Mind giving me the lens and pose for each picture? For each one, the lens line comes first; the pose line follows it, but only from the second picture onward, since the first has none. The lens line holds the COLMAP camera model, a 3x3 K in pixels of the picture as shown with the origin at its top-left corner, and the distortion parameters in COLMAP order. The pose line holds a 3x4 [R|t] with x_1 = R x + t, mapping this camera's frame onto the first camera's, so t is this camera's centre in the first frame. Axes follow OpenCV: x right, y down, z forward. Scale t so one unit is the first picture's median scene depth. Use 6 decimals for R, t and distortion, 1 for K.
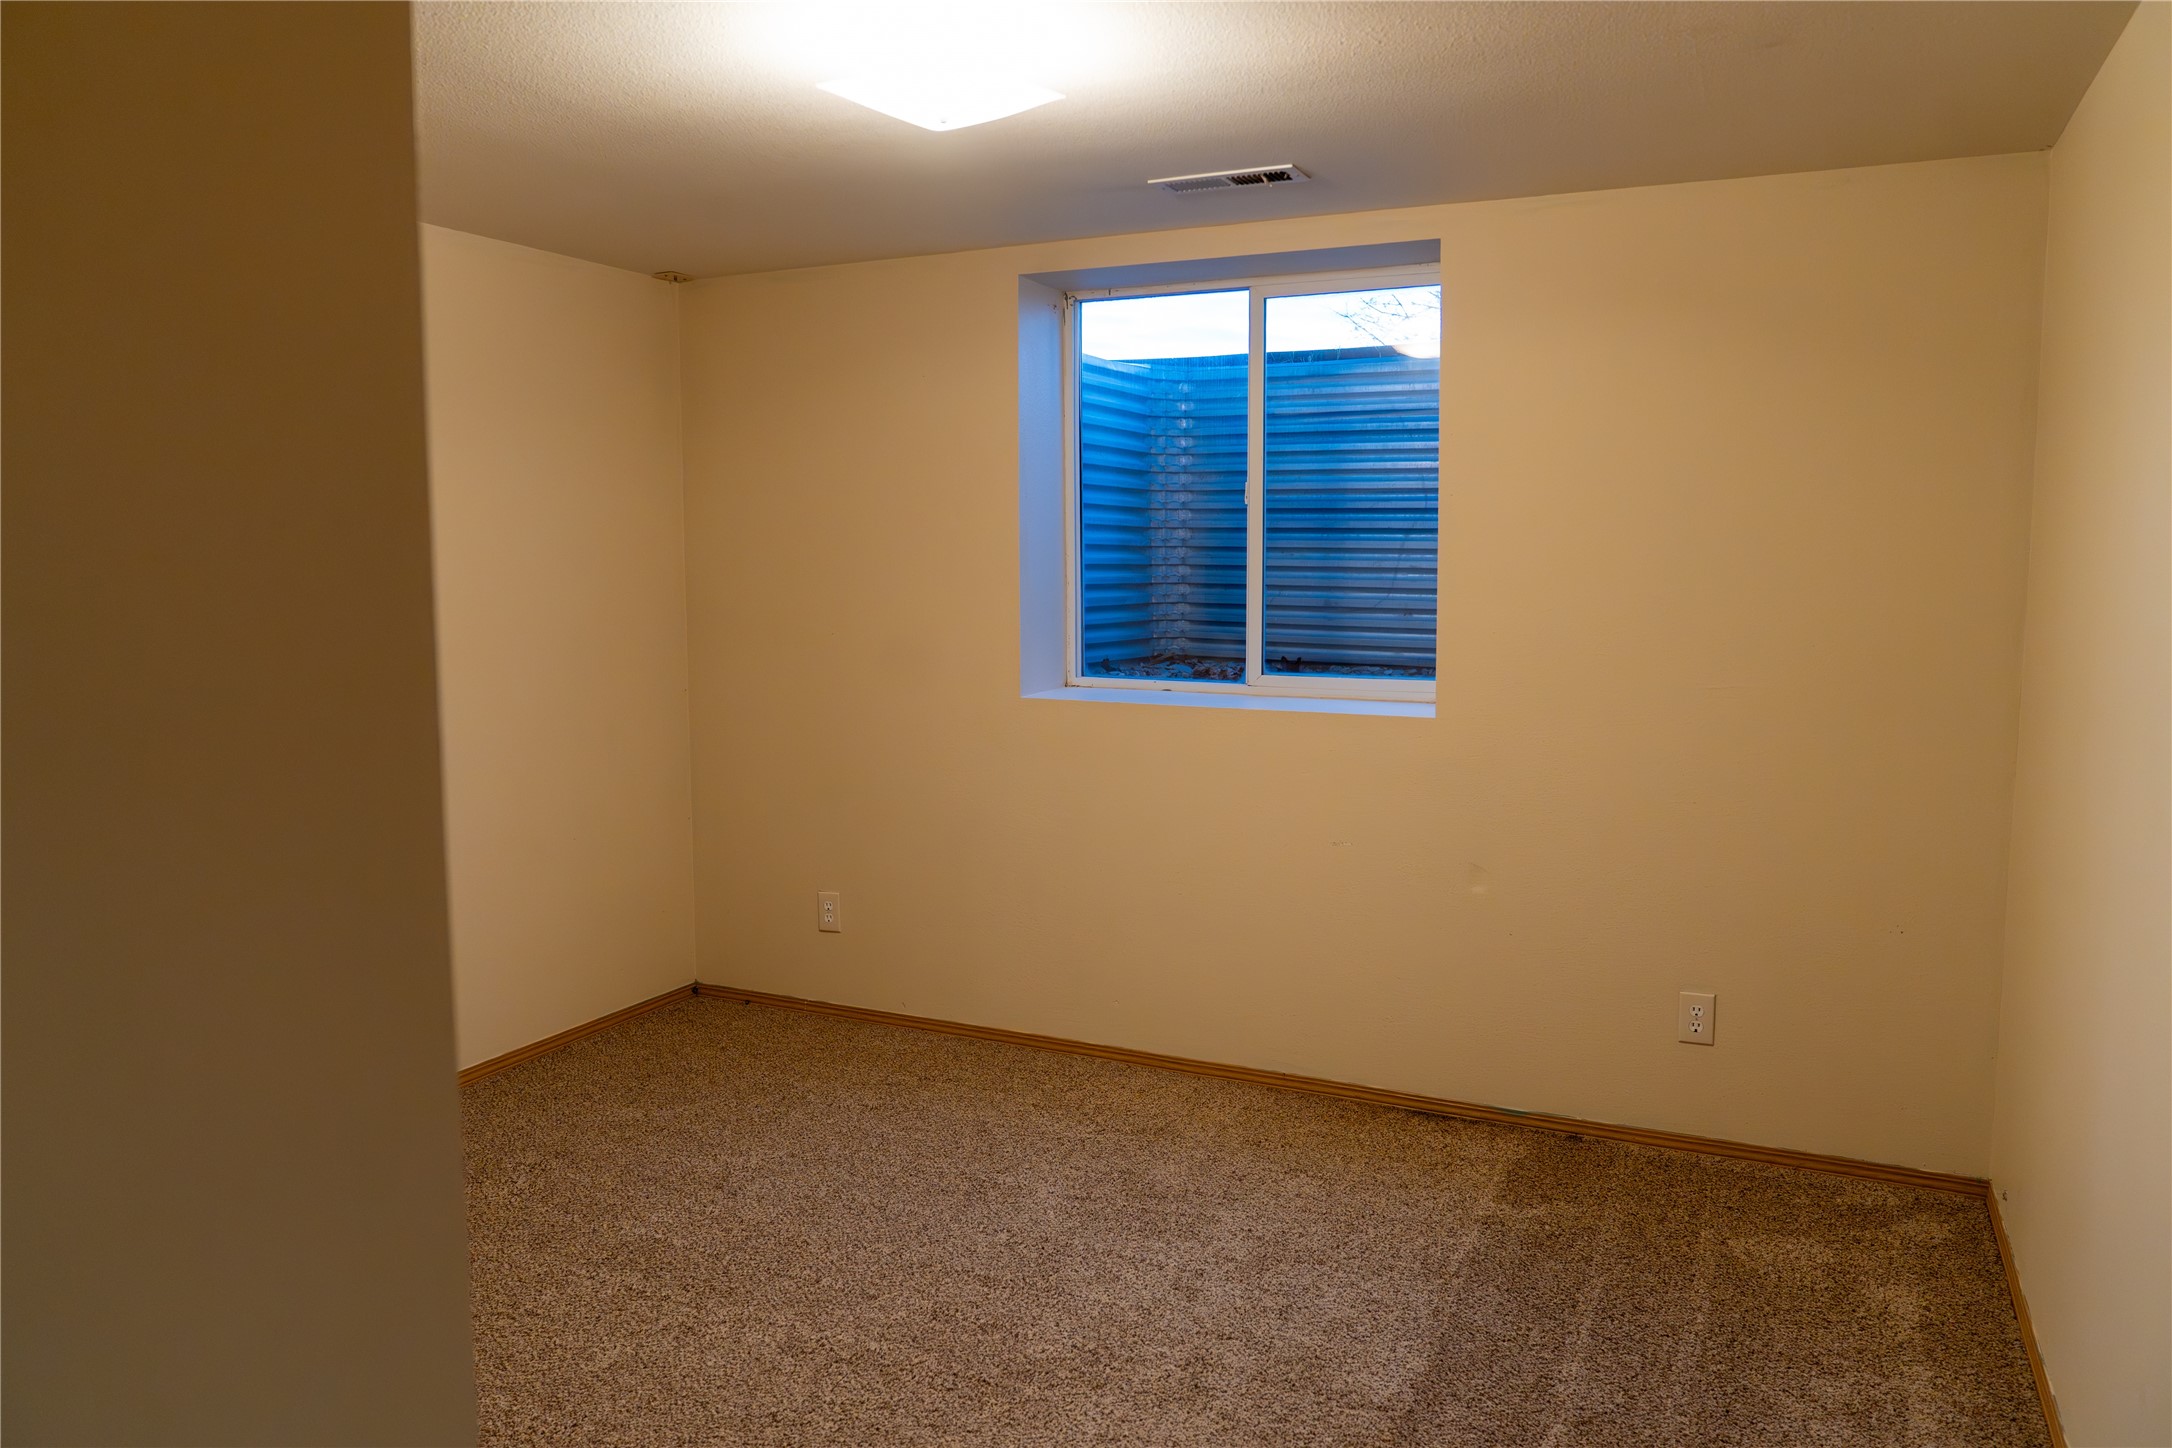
lens RADIAL K [[1460.8, 0, 1085.6], [0, 1460.8, 705.0], [0, 0, 1]] dist [-0.025857, 0.024253]
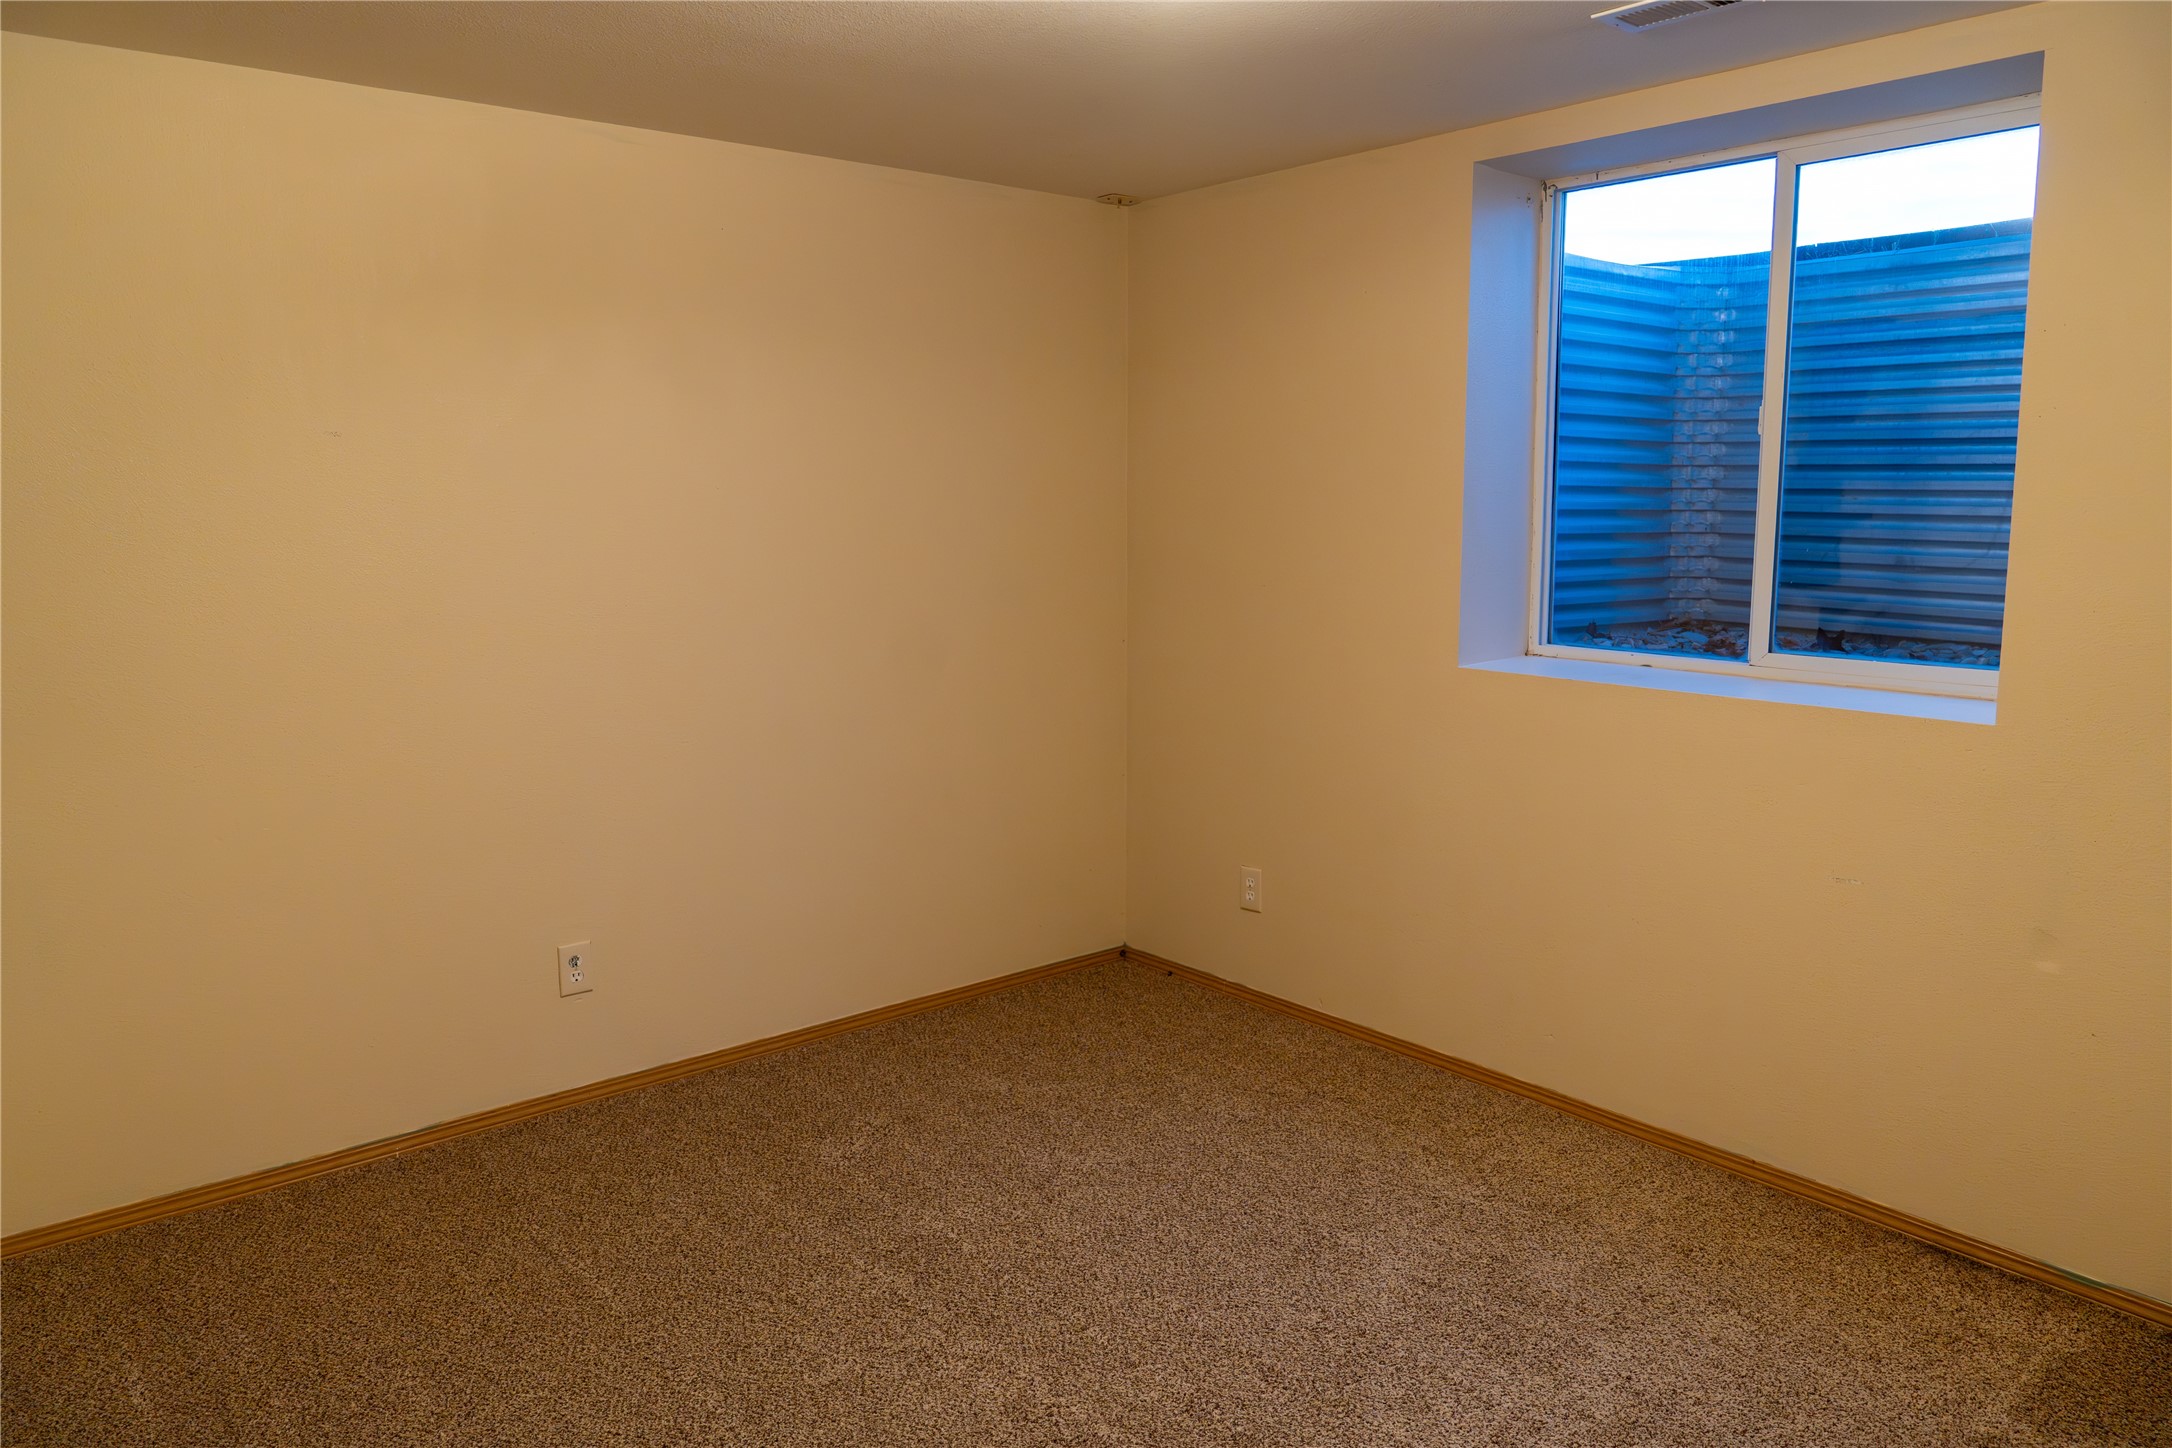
lens RADIAL K [[1460.8, 0, 1085.6], [0, 1460.8, 705.0], [0, 0, 1]] dist [-0.025857, 0.024253]
pose [[0.917329, 0.056360, -0.394120, 0.091191], [-0.040515, 0.998005, 0.048416, -0.015003], [0.396063, -0.028446, 0.917783, 0.130106]]
